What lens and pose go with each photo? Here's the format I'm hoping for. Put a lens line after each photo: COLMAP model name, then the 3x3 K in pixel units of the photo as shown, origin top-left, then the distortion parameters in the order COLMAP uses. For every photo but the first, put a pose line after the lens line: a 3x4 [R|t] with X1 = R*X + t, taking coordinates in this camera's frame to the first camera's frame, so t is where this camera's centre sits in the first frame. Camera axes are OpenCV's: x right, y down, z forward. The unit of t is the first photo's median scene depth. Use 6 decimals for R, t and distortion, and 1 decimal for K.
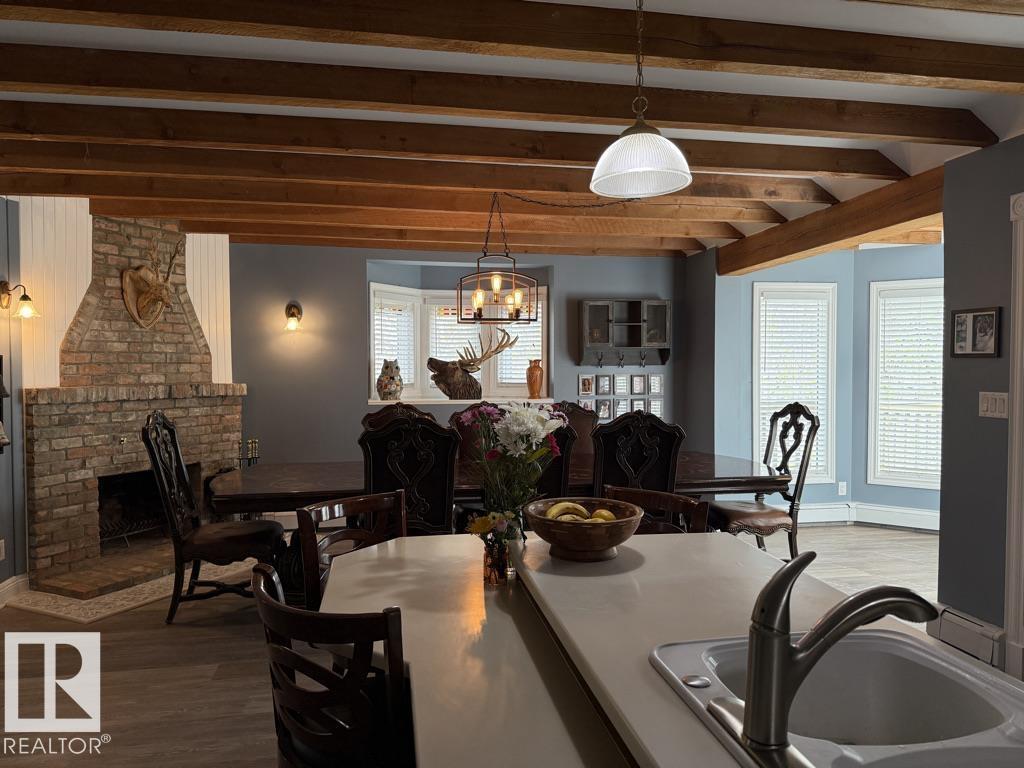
lens RADIAL K [[716.3, 0, 515.4], [0, 716.3, 382.5], [0, 0, 1]] dist [0.102442, -0.164802]
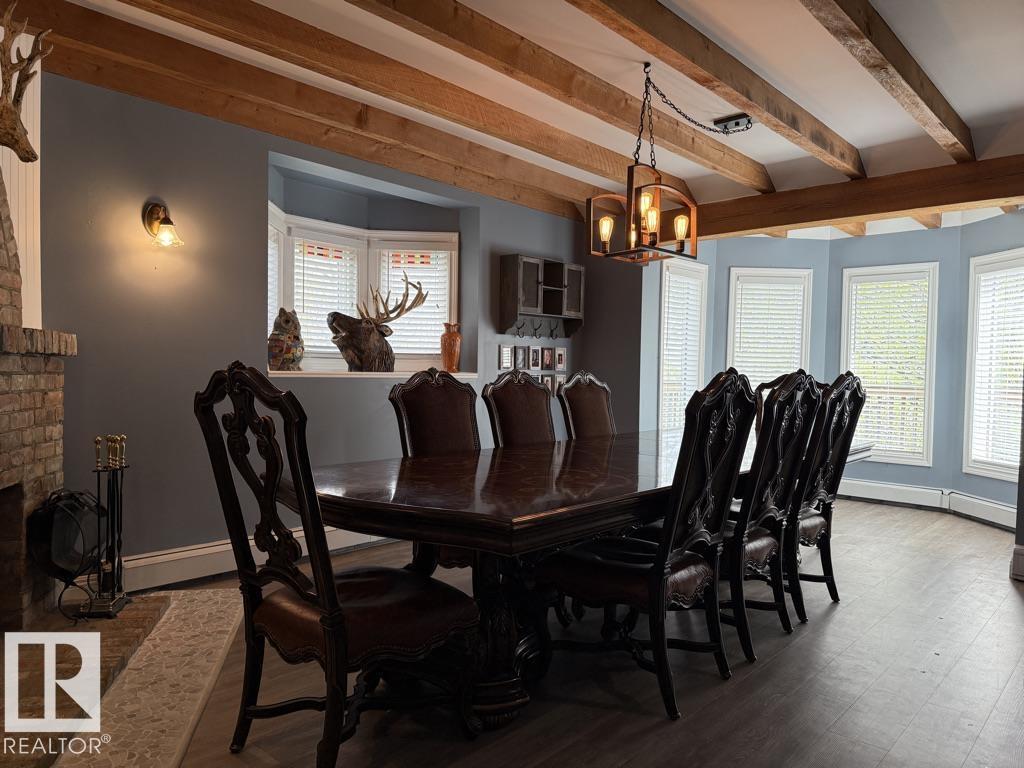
lens RADIAL K [[716.3, 0, 515.4], [0, 716.3, 382.5], [0, 0, 1]] dist [0.102442, -0.164802]
pose [[0.790739, 0.004381, 0.612138, -0.498333], [-0.006002, 0.999982, 0.000596, 0.039751], [-0.612125, -0.004146, 0.790750, 0.409606]]
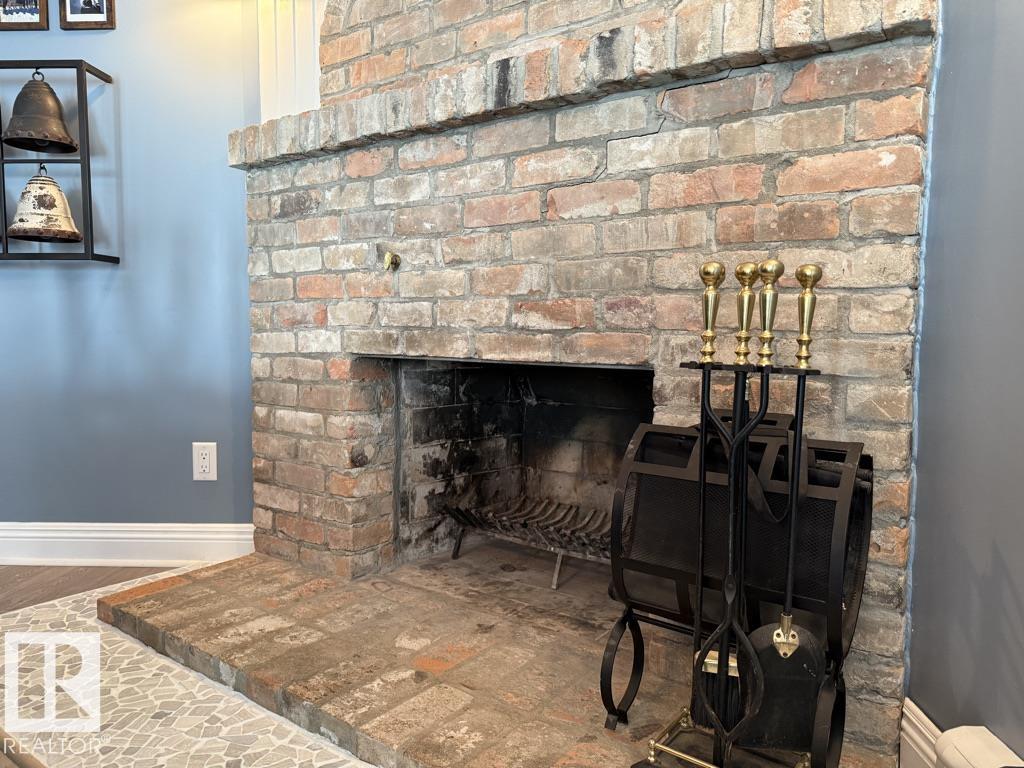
lens RADIAL K [[716.3, 0, 515.4], [0, 716.3, 382.5], [0, 0, 1]] dist [0.102442, -0.164802]
pose [[-0.211443, 0.068977, -0.974953, -0.202094], [-0.028762, 0.996636, 0.076749, 0.103698], [0.976967, 0.044269, -0.208748, 1.066568]]
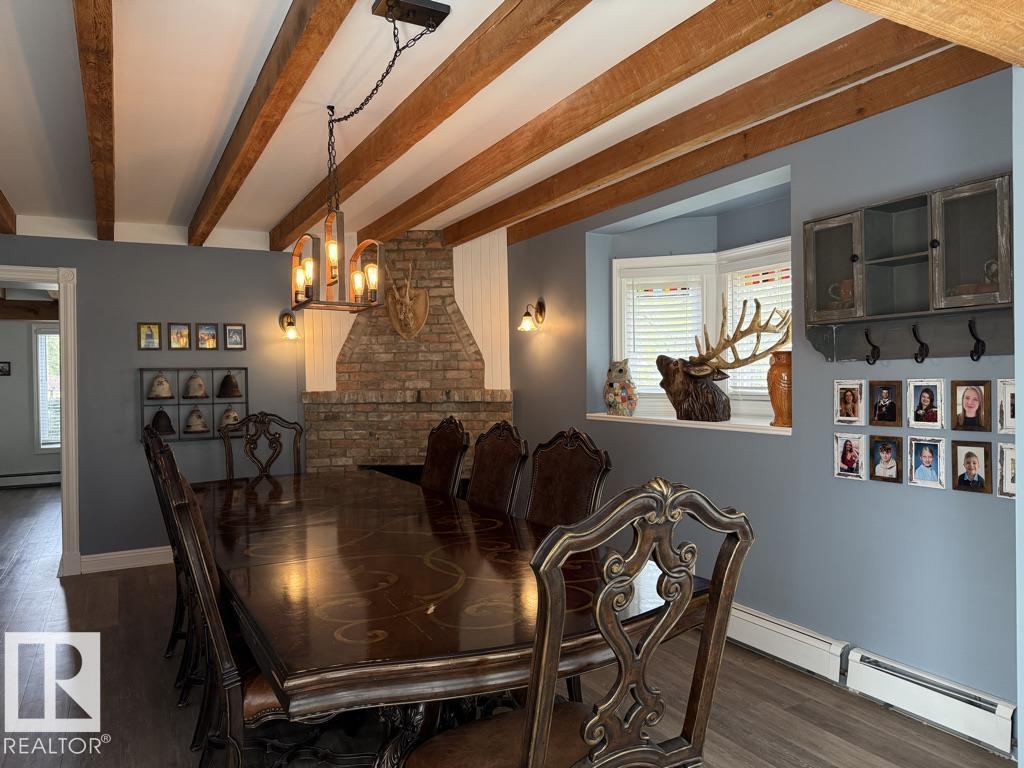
lens RADIAL K [[709.8, 0, 507.6], [0, 709.8, 383.8], [0, 0, 1]] dist [0.085748, -0.121957]
pose [[0.310982, 0.004246, -0.950406, 0.585438], [-0.007750, 0.999968, 0.001932, -0.009540], [0.950384, 0.006765, 0.311005, 0.793888]]
